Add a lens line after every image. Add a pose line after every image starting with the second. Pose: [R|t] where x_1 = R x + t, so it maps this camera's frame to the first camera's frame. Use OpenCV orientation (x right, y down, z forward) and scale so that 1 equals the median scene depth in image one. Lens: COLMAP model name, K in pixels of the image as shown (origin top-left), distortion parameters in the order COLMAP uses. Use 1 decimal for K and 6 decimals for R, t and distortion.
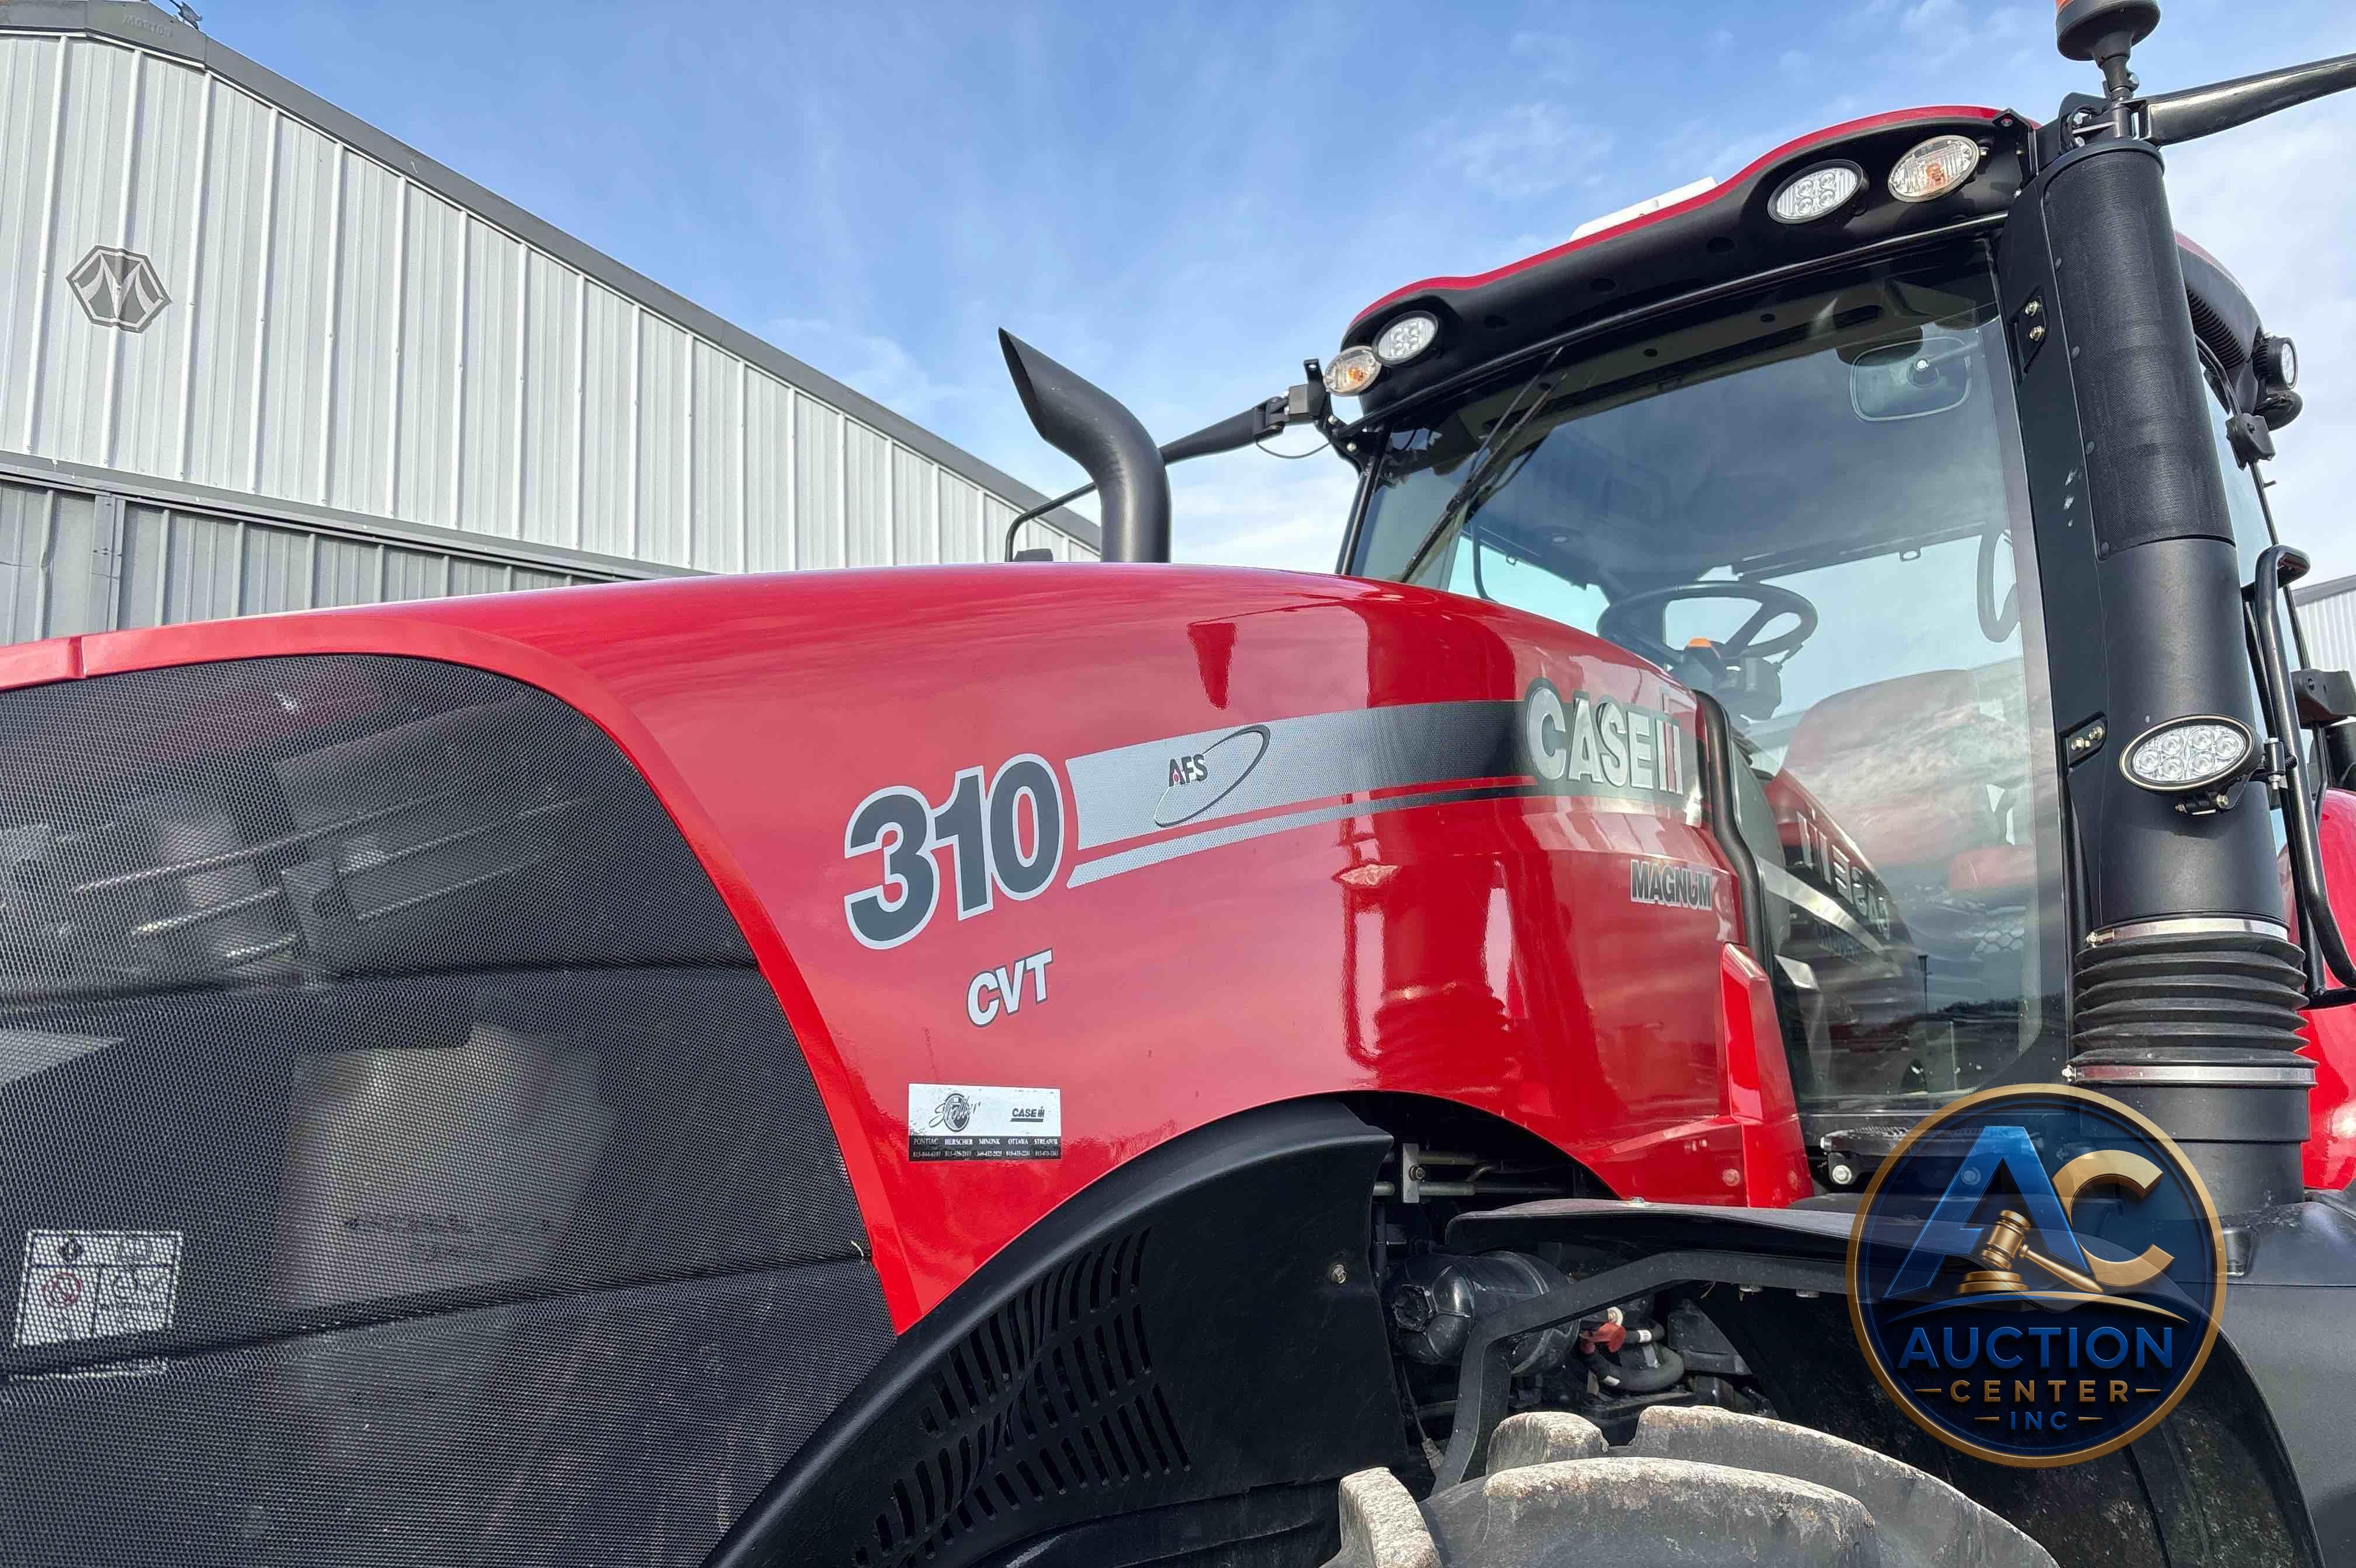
lens RADIAL K [[1749.7, 0, 1182.9], [0, 1749.7, 864.0], [0, 0, 1]] dist [0.081811, -0.100006]
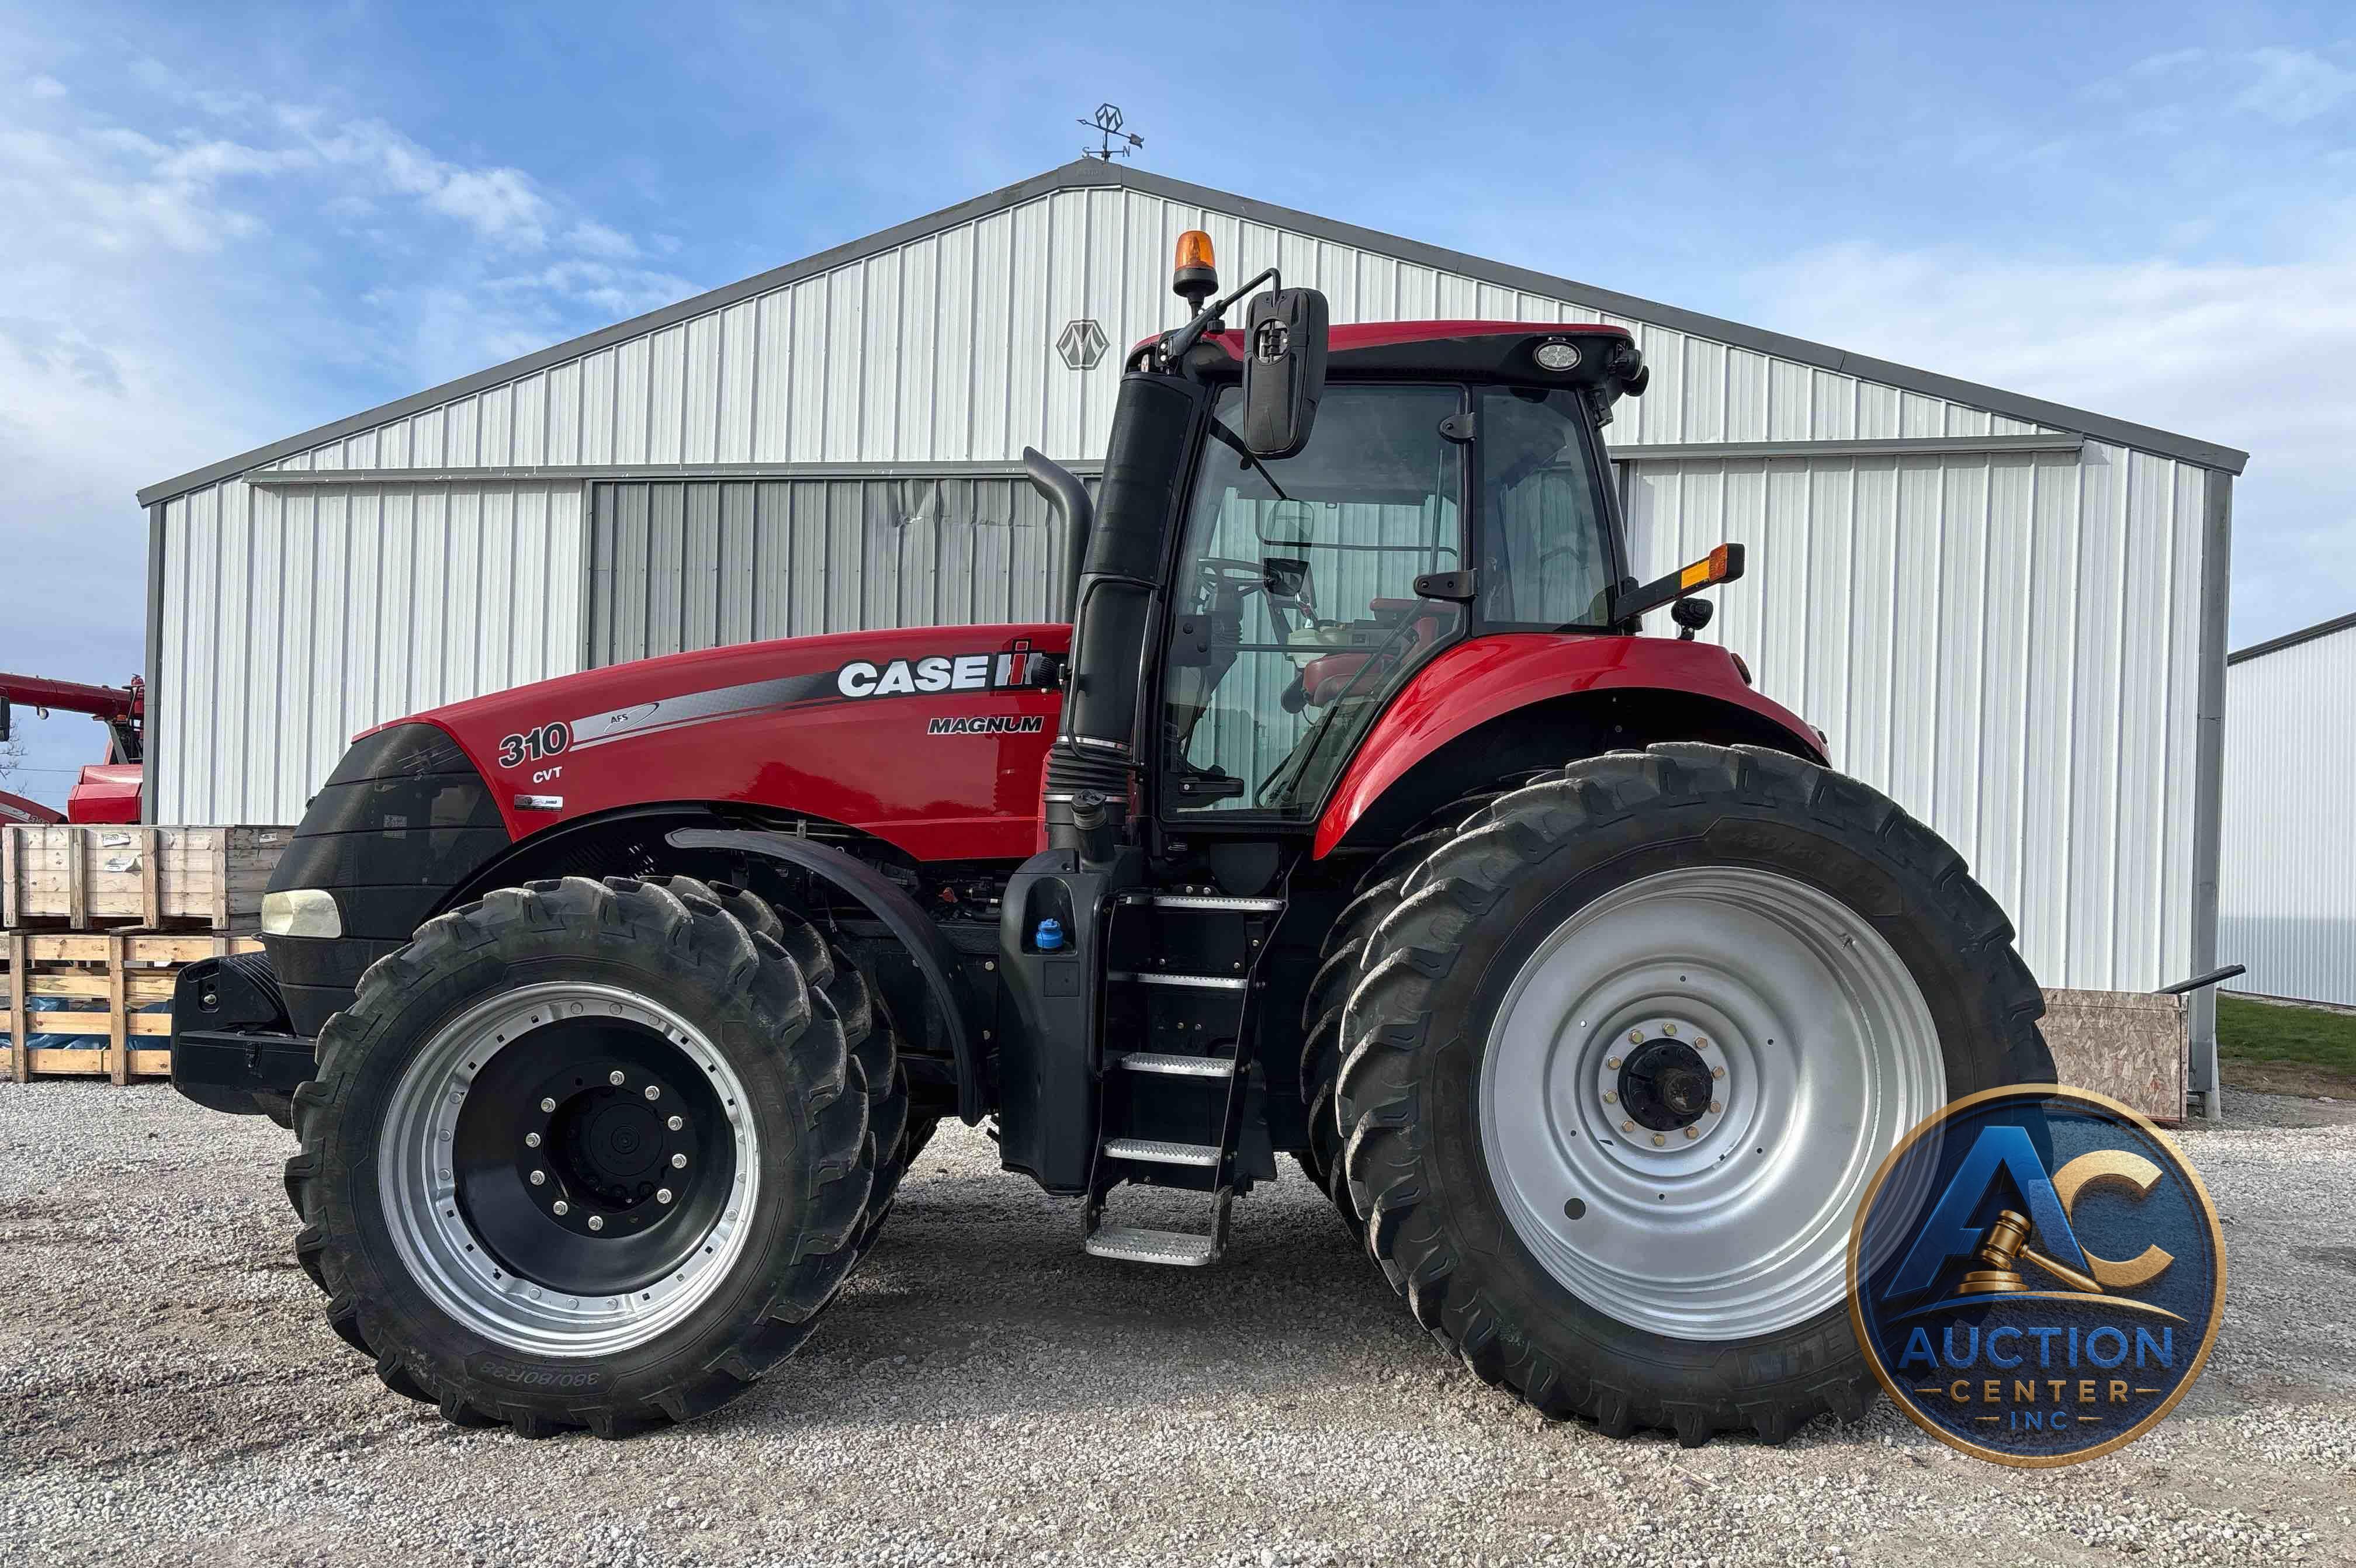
lens RADIAL K [[1791.2, 0, 1202.4], [0, 1791.2, 870.3], [0, 0, 1]] dist [-0.013658, -0.006573]
pose [[0.719261, 0.025701, -0.694264, 1.862266], [0.069430, 0.991654, 0.108640, -0.030243], [0.691262, -0.126343, 0.711473, -0.497392]]
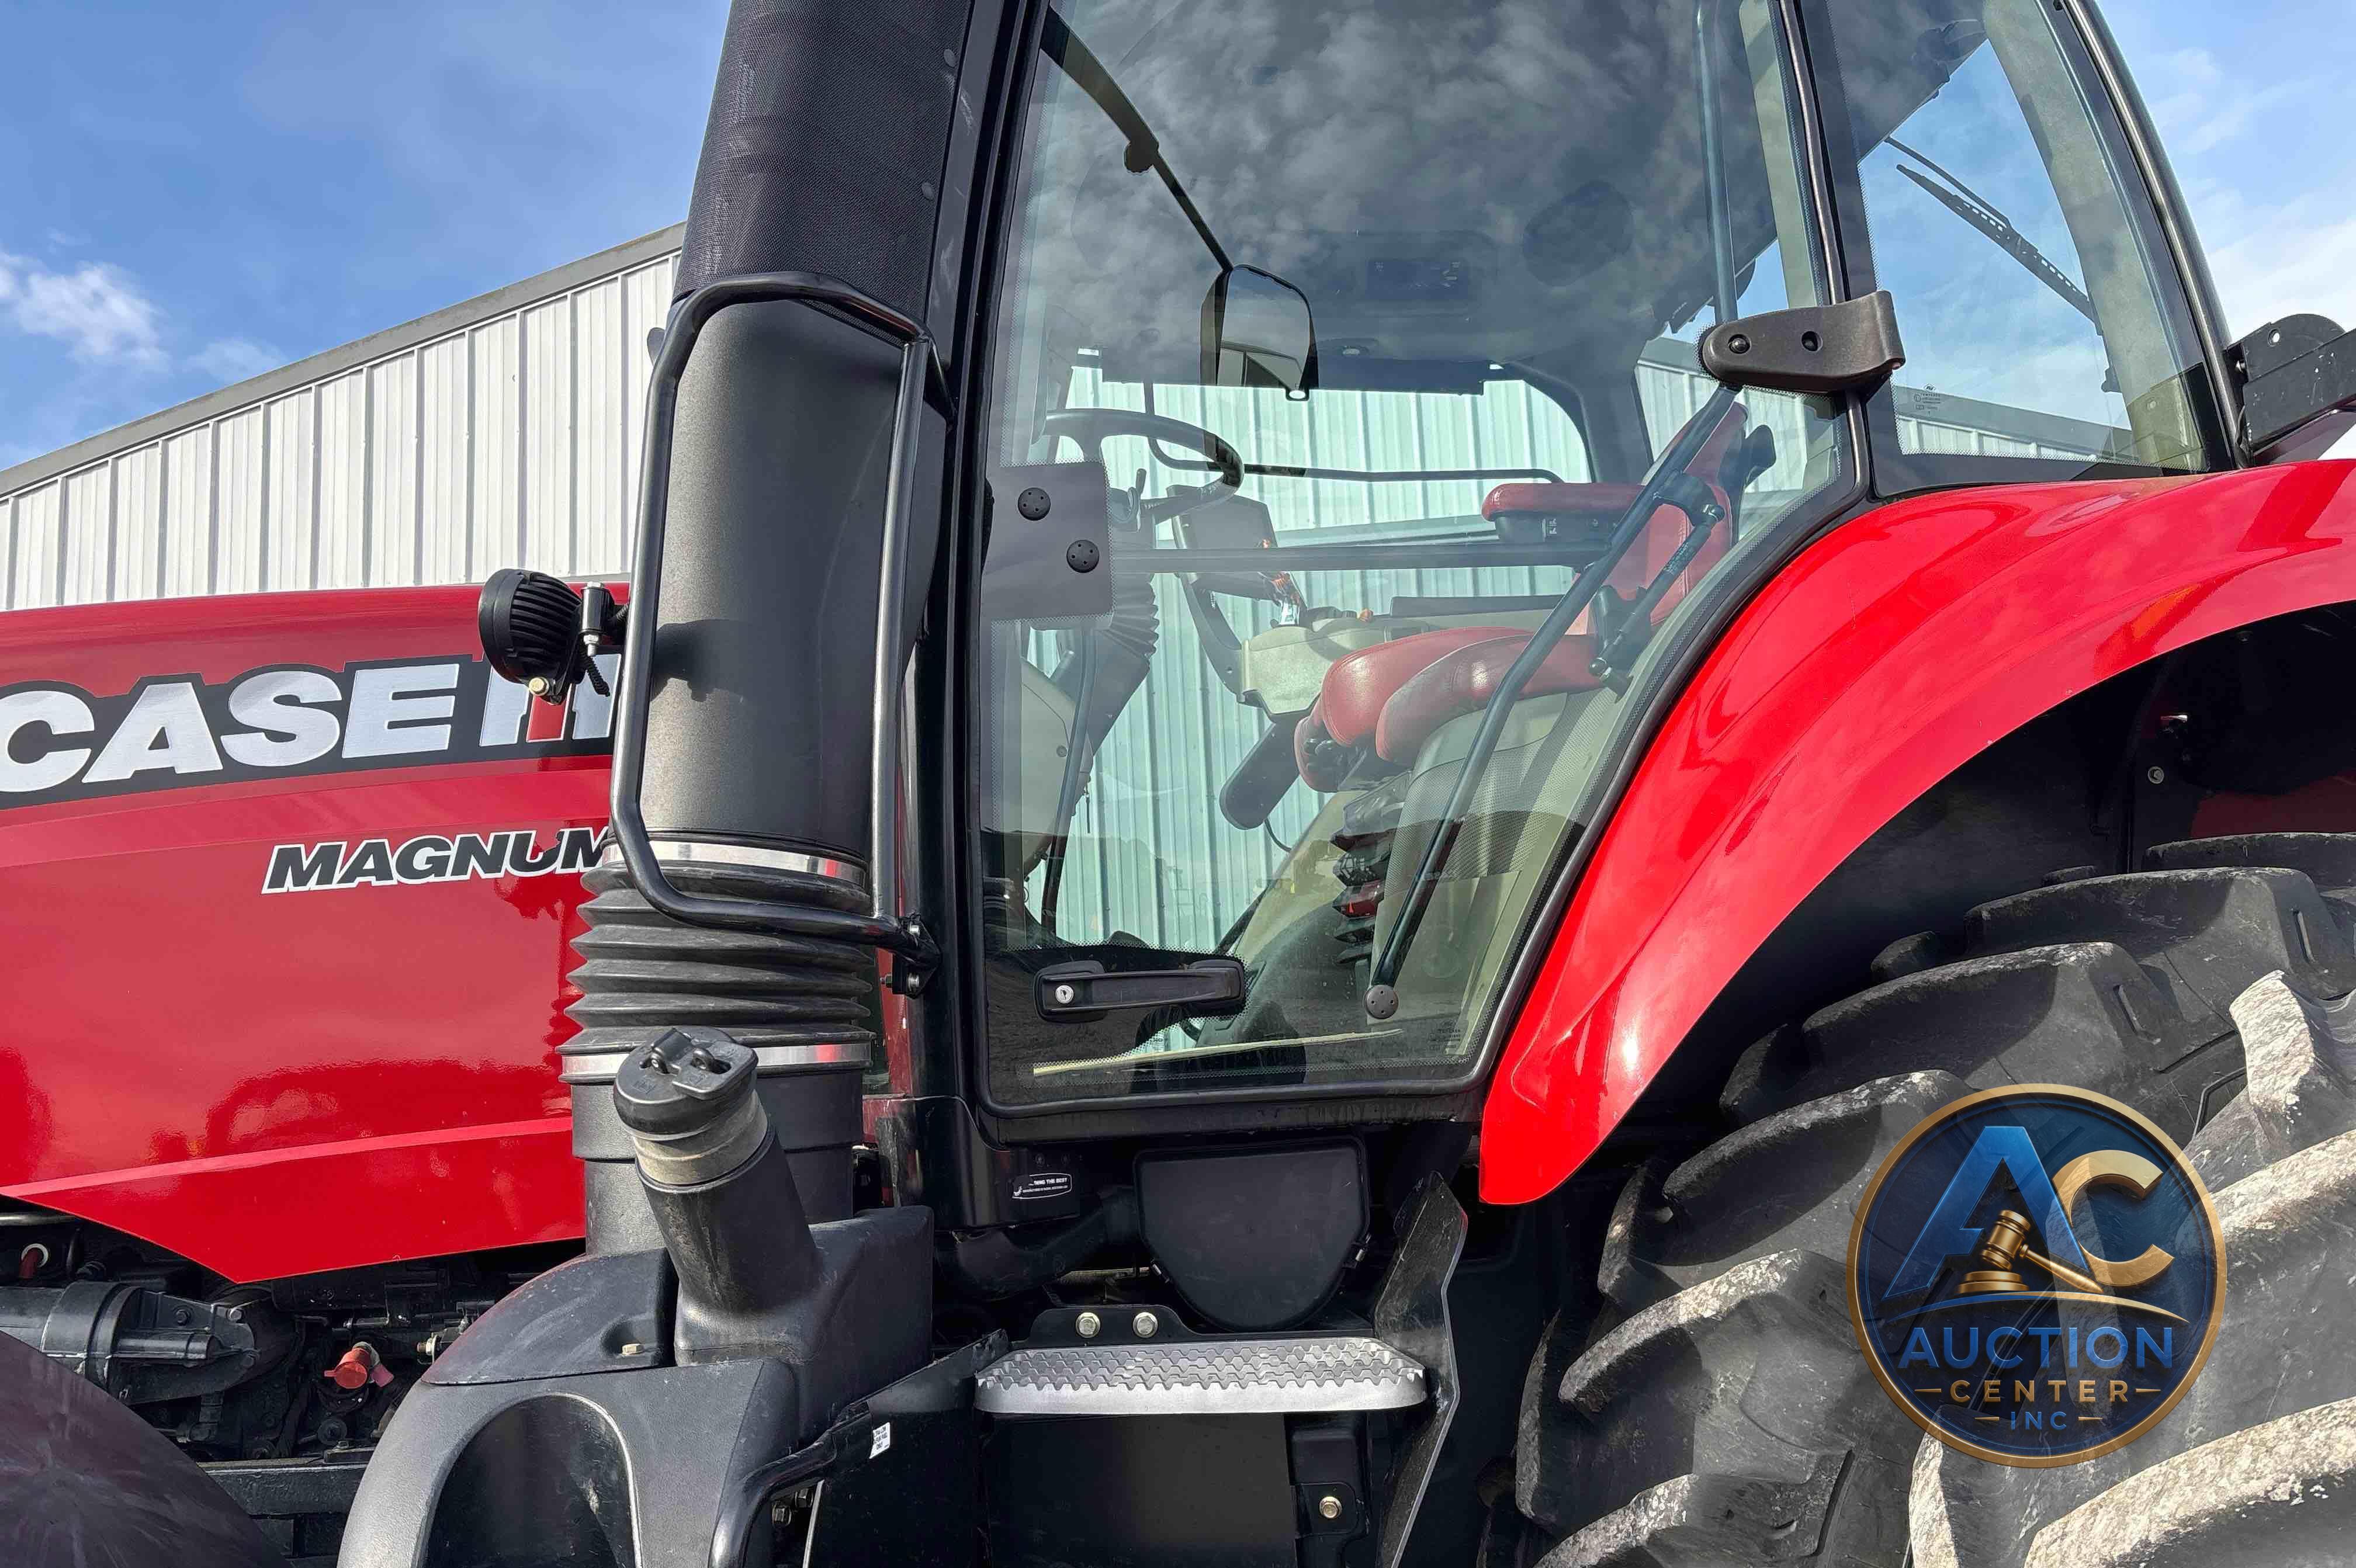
lens RADIAL K [[1777.8, 0, 1206.9], [0, 1777.8, 873.2], [0, 0, 1]] dist [0.024269, -0.037769]
pose [[0.787767, -0.101645, -0.607529, 0.900459], [0.131414, 0.991317, 0.004545, 0.053444], [0.601792, -0.083418, 0.794285, 0.446533]]
